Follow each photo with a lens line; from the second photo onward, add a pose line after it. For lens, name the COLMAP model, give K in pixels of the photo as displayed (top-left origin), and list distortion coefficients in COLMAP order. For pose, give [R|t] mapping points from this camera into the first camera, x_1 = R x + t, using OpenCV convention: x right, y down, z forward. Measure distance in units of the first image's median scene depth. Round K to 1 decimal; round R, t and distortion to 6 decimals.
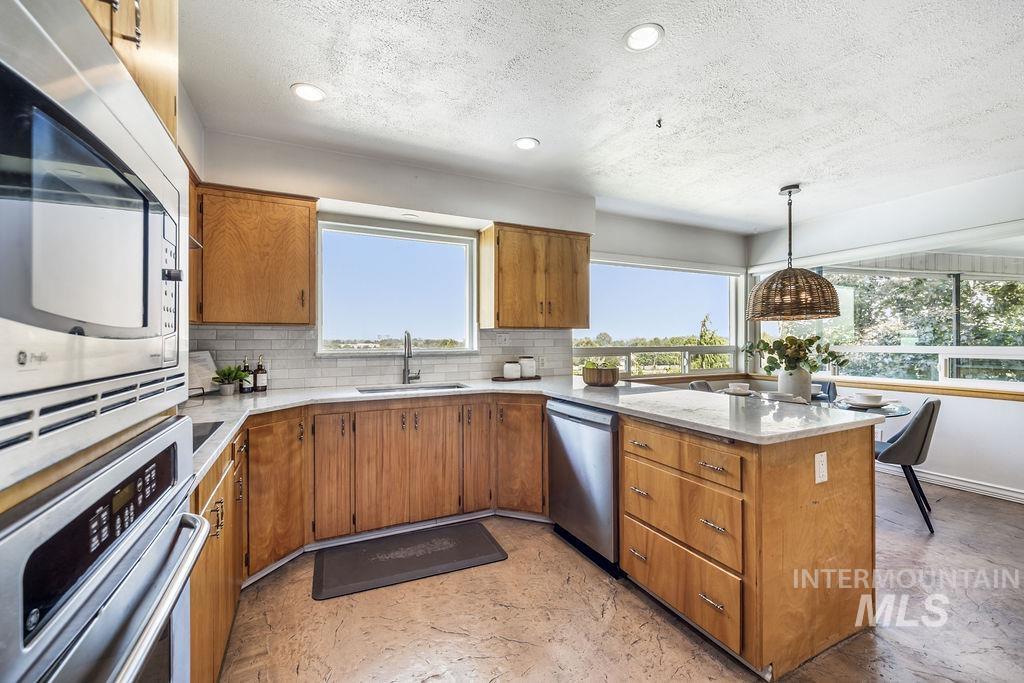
lens RADIAL K [[413.7, 0, 508.2], [0, 413.7, 338.5], [0, 0, 1]] dist [0.007565, -0.000032]
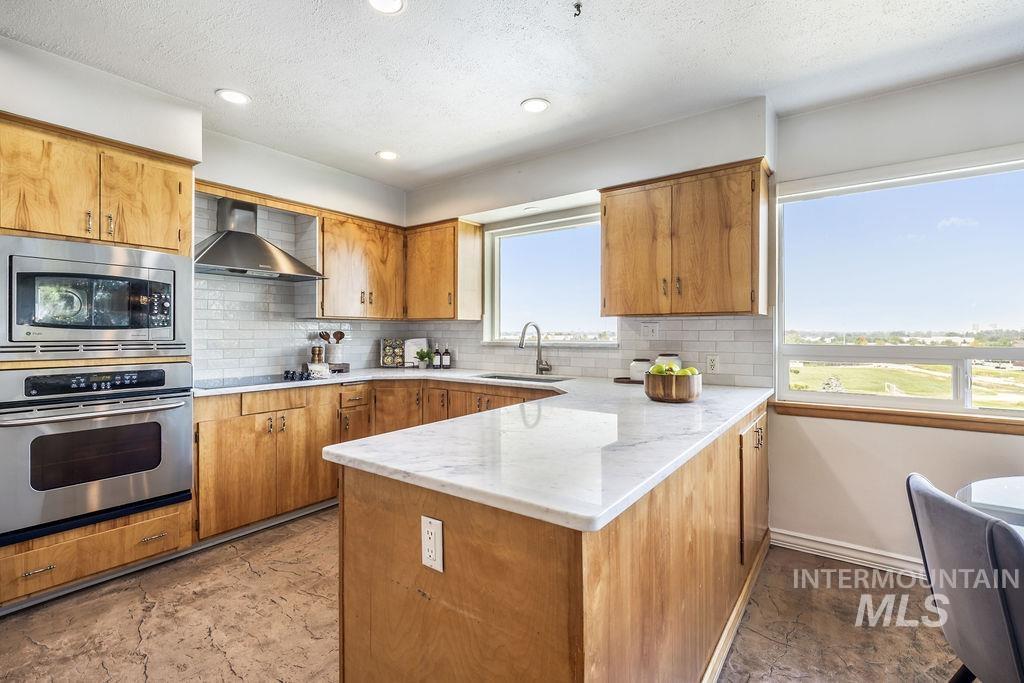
lens RADIAL K [[470.1, 0, 512.6], [0, 470.1, 329.3], [0, 0, 1]] dist [-0.000141, -0.000667]
pose [[0.466478, -0.001460, -0.884532, 0.729056], [0.000875, 0.999999, -0.001189, 0.000990], [0.884532, -0.000219, 0.466479, 0.405266]]
